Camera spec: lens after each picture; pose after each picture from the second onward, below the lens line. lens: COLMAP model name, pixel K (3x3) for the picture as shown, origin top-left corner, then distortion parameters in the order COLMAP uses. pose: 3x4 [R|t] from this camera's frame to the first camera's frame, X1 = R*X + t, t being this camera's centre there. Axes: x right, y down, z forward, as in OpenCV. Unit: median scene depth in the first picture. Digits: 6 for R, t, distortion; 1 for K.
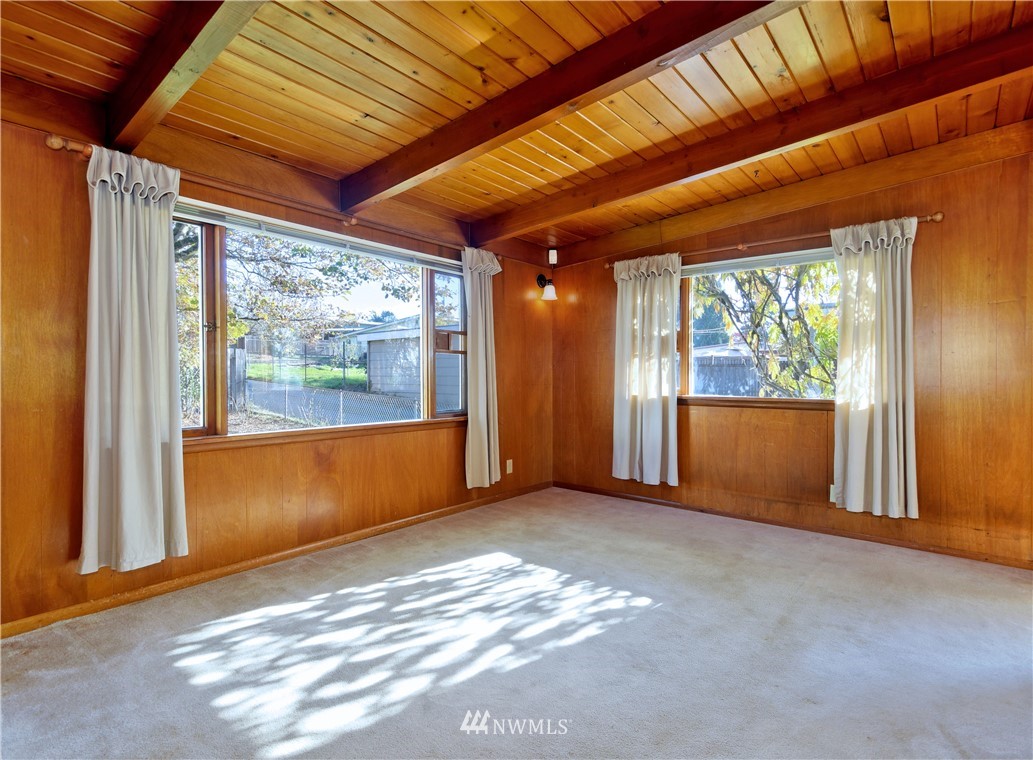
lens RADIAL K [[539.3, 0, 512.4], [0, 539.3, 377.8], [0, 0, 1]] dist [0.015157, -0.000647]
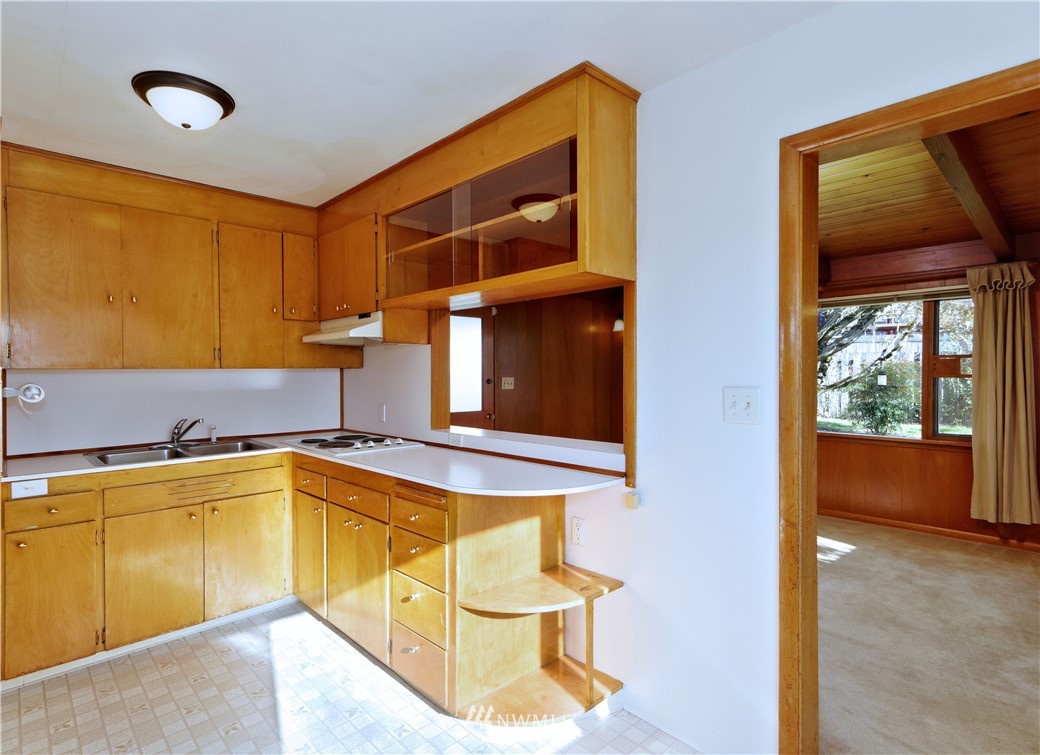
lens RADIAL K [[531.7, 0, 500.6], [0, 531.7, 376.3], [0, 0, 1]] dist [0.009806, 0.000919]
pose [[-0.123864, 0.003102, -0.992294, 1.612274], [0.003038, 0.999992, 0.002746, -0.090684], [0.992295, -0.002675, -0.123872, 0.454770]]
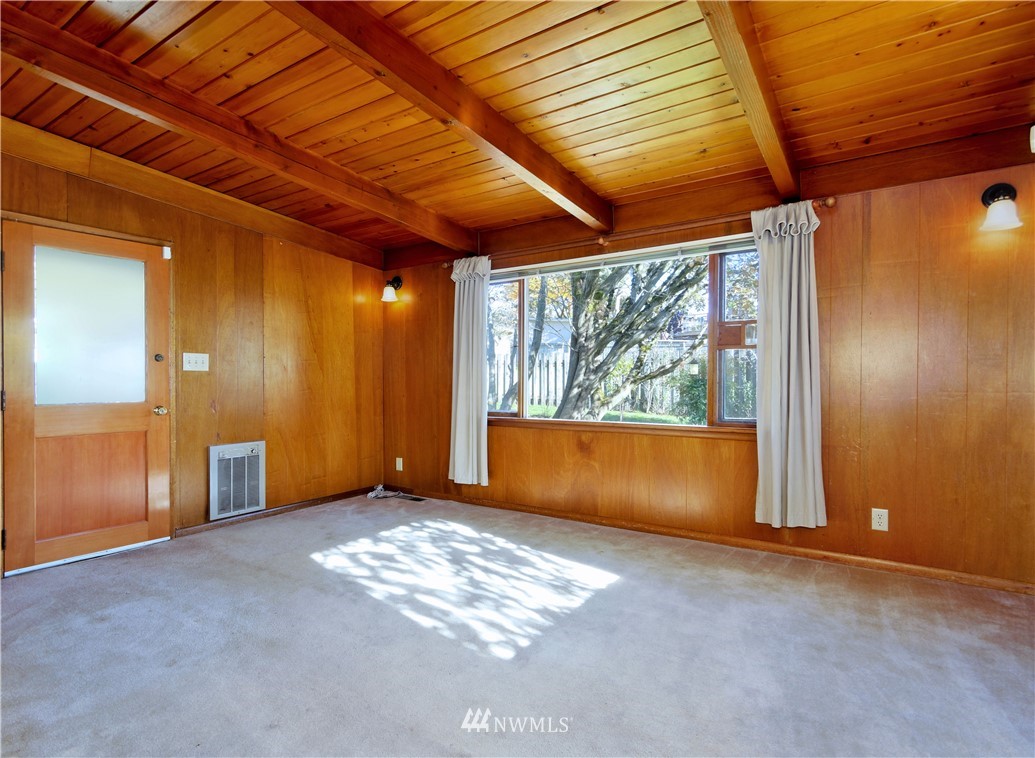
lens RADIAL K [[528.1, 0, 513.0], [0, 528.1, 384.4], [0, 0, 1]] dist [0.004180, -0.000112]
pose [[0.116465, 0.007349, -0.993168, 1.040963], [0.004128, 0.999960, 0.007883, -0.001974], [0.993186, -0.005018, 0.116430, 0.923796]]
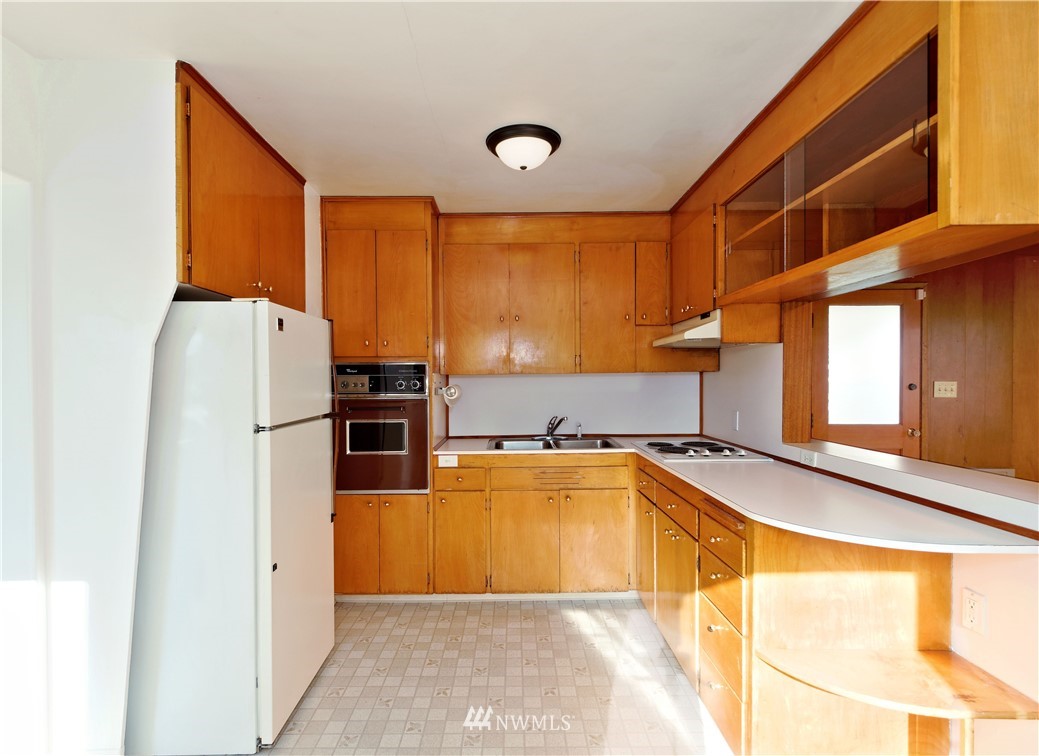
lens RADIAL K [[530.1, 0, 515.0], [0, 530.1, 383.4], [0, 0, 1]] dist [0.004180, -0.000112]
pose [[-0.763773, 0.007686, -0.645439, 1.490571], [0.003309, 0.999963, 0.007991, -0.091920], [0.645476, 0.003968, -0.763770, 0.601916]]
